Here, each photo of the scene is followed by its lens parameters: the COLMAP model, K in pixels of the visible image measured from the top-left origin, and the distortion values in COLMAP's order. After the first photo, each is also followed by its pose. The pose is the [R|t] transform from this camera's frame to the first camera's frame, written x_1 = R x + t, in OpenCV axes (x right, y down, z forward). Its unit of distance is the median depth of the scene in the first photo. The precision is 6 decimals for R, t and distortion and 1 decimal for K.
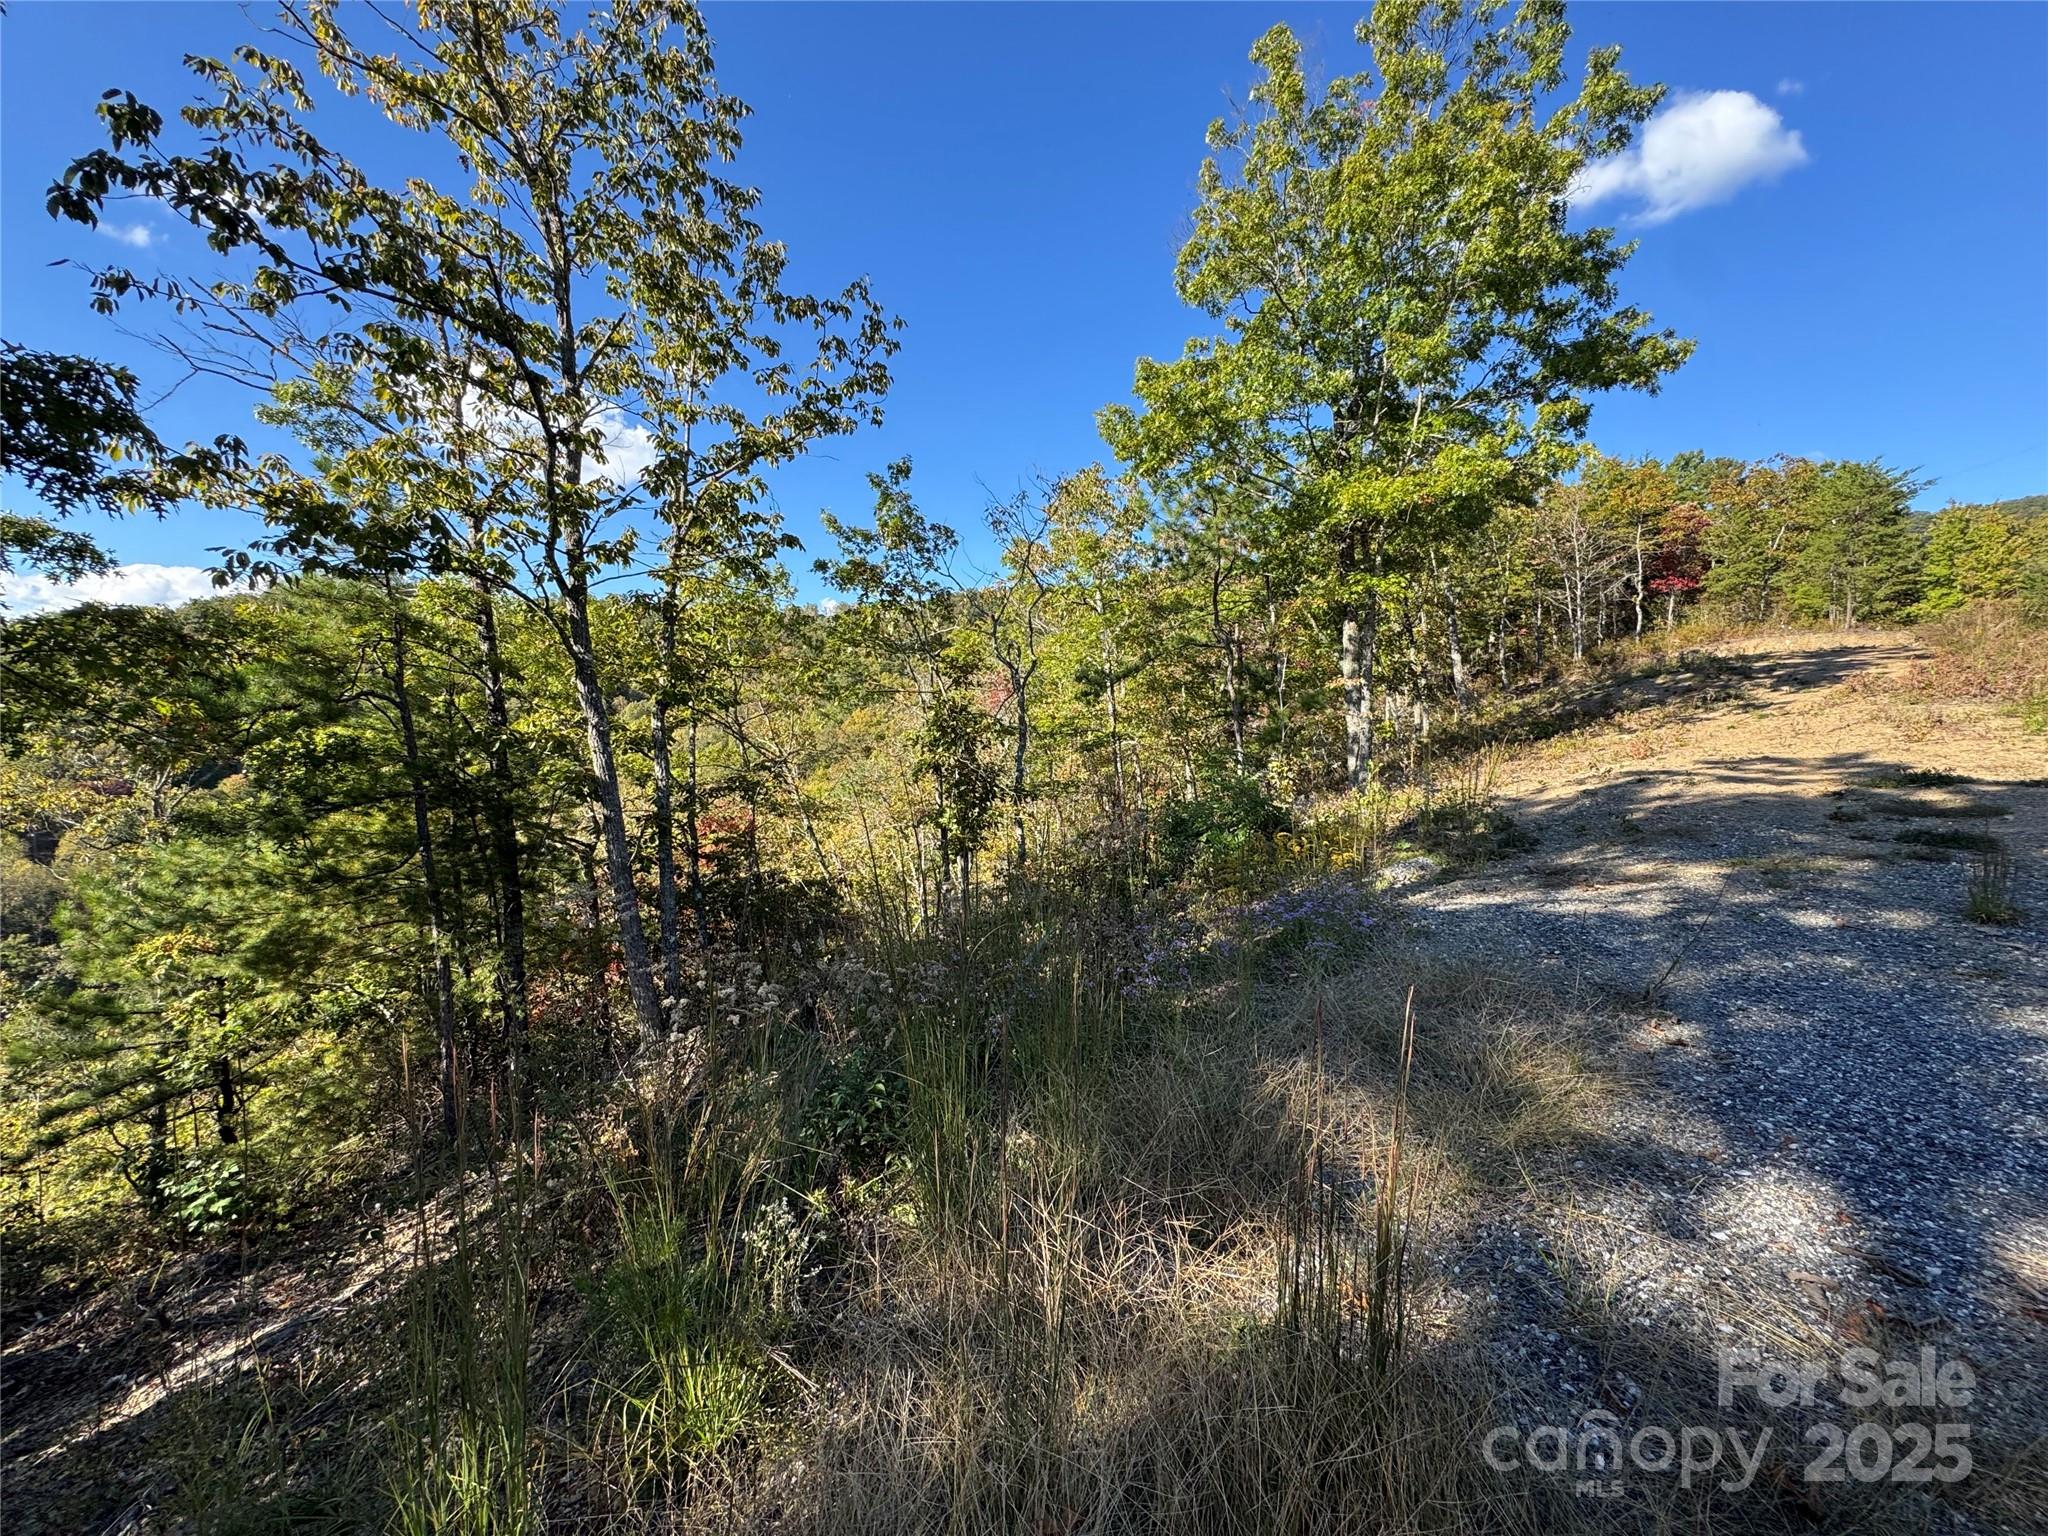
lens RADIAL K [[800.6, 0, 1034.3], [0, 800.6, 765.0], [0, 0, 1]] dist [-0.001372, -0.000459]
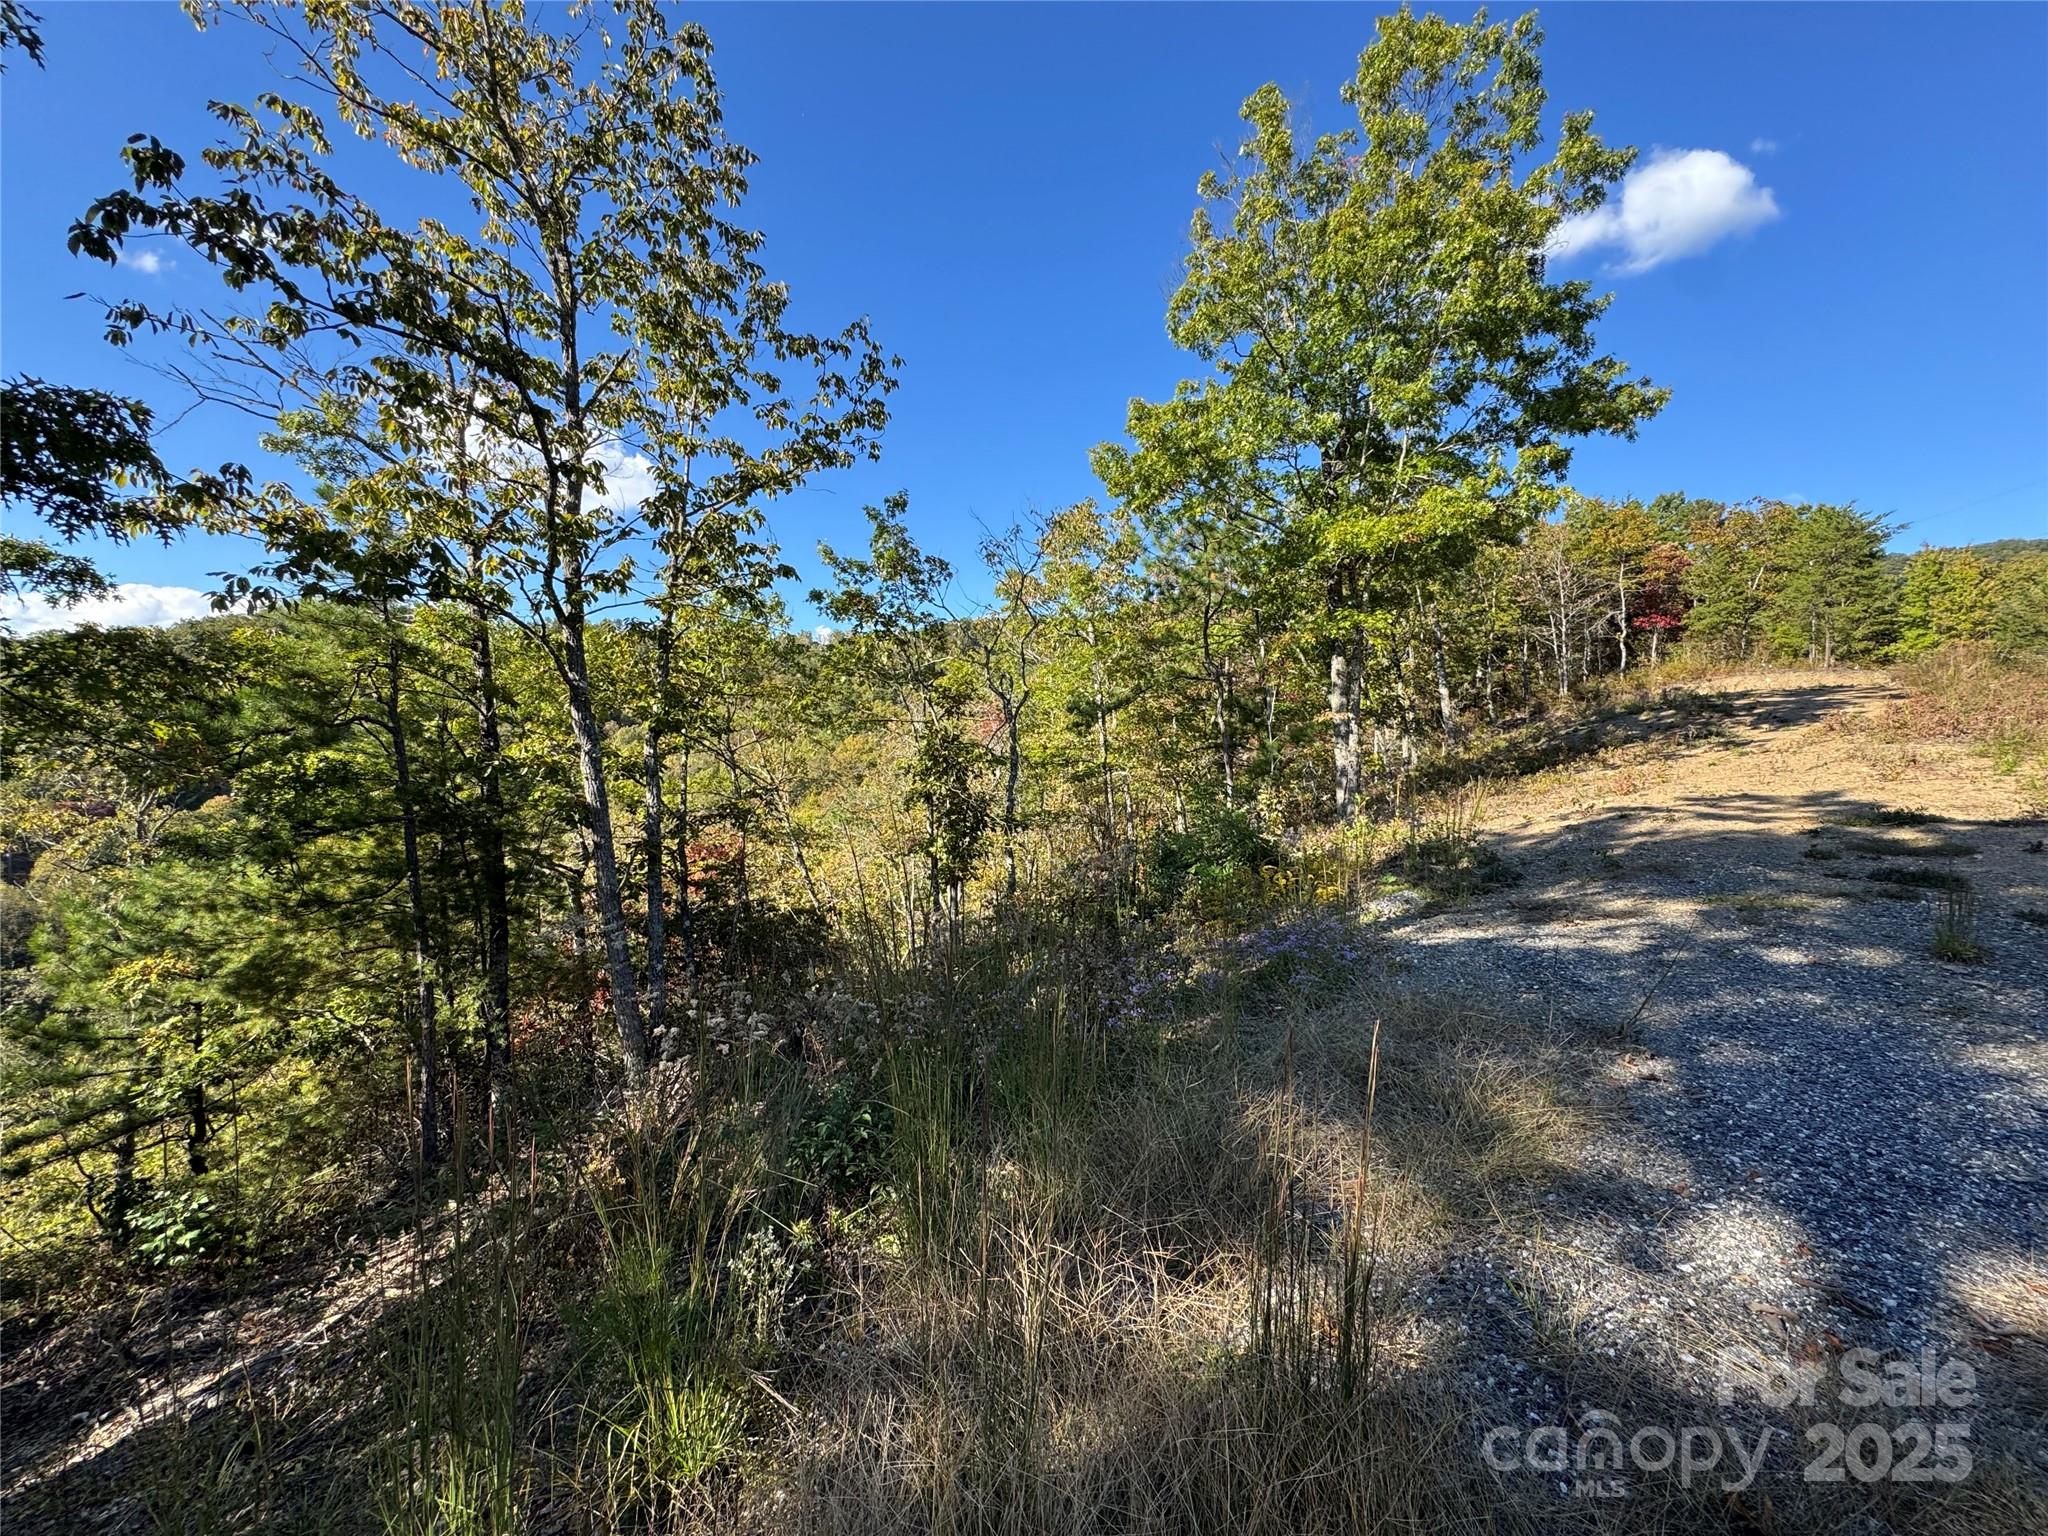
lens RADIAL K [[800.6, 0, 1034.3], [0, 800.6, 765.0], [0, 0, 1]] dist [-0.001372, -0.000459]
pose [[0.999901, 0.009967, 0.009943, 0.001225], [-0.009604, 0.999306, -0.036001, -0.001904], [-0.010295, 0.035902, 0.999302, -0.007037]]
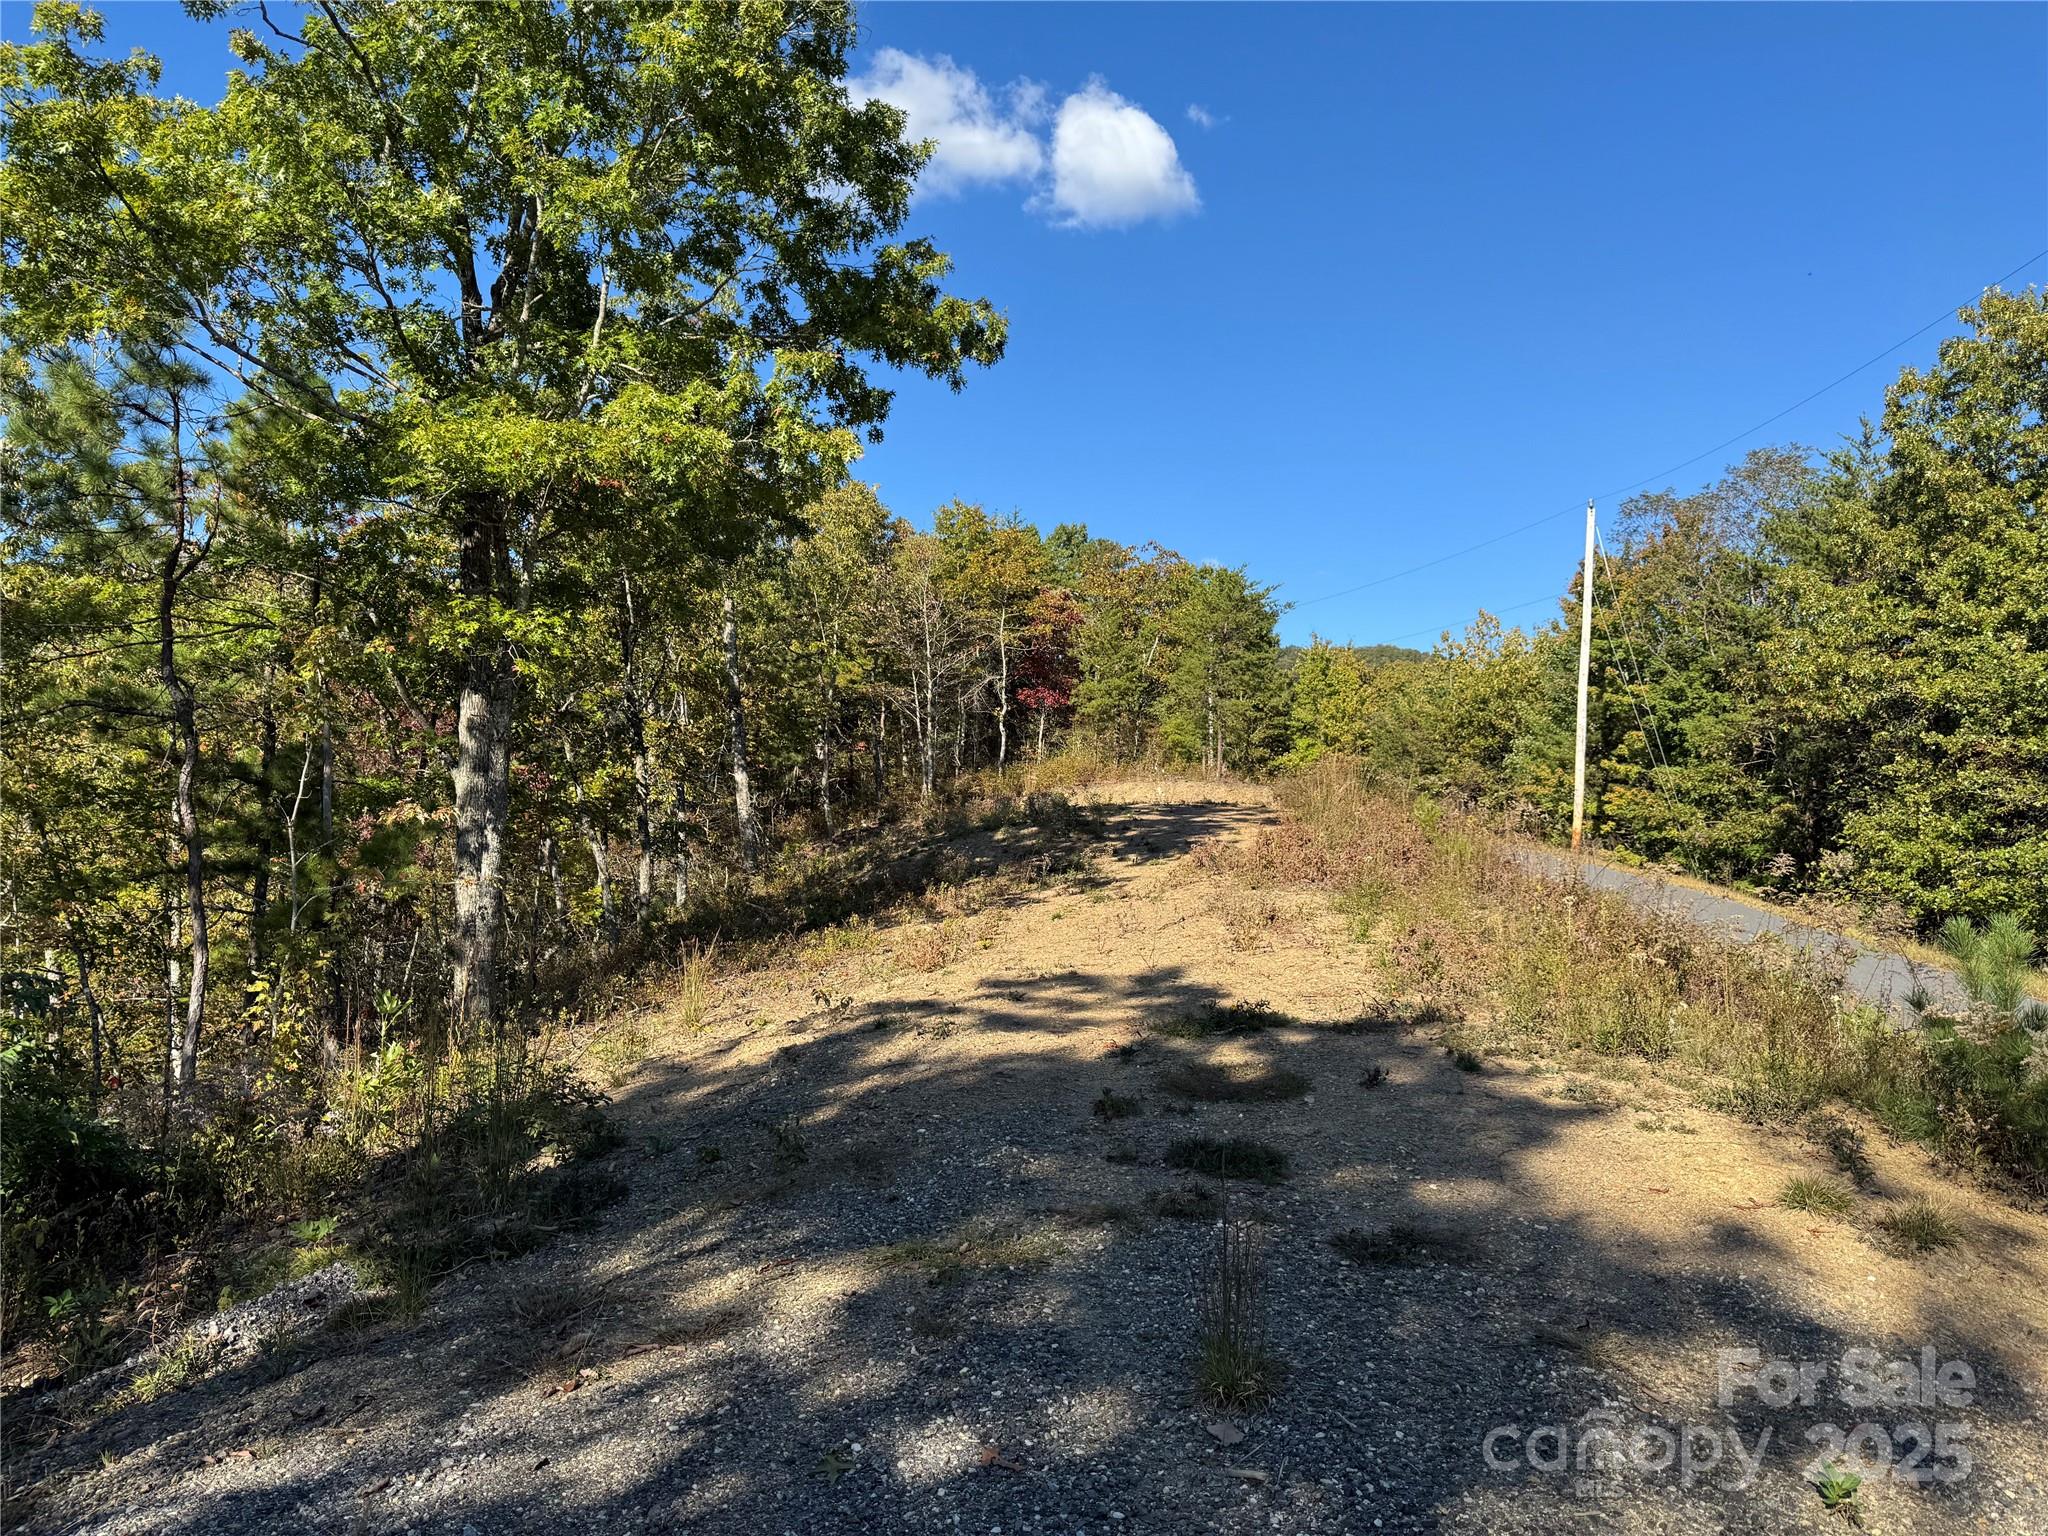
lens RADIAL K [[1424.4, 0, 1015.5], [0, 1424.4, 763.3], [0, 0, 1]] dist [0.128197, -0.210914]
pose [[0.800454, 0.077659, 0.594343, 0.198264], [0.000614, 0.991465, -0.130375, -0.025385], [-0.599394, 0.104724, 0.793574, 0.125623]]
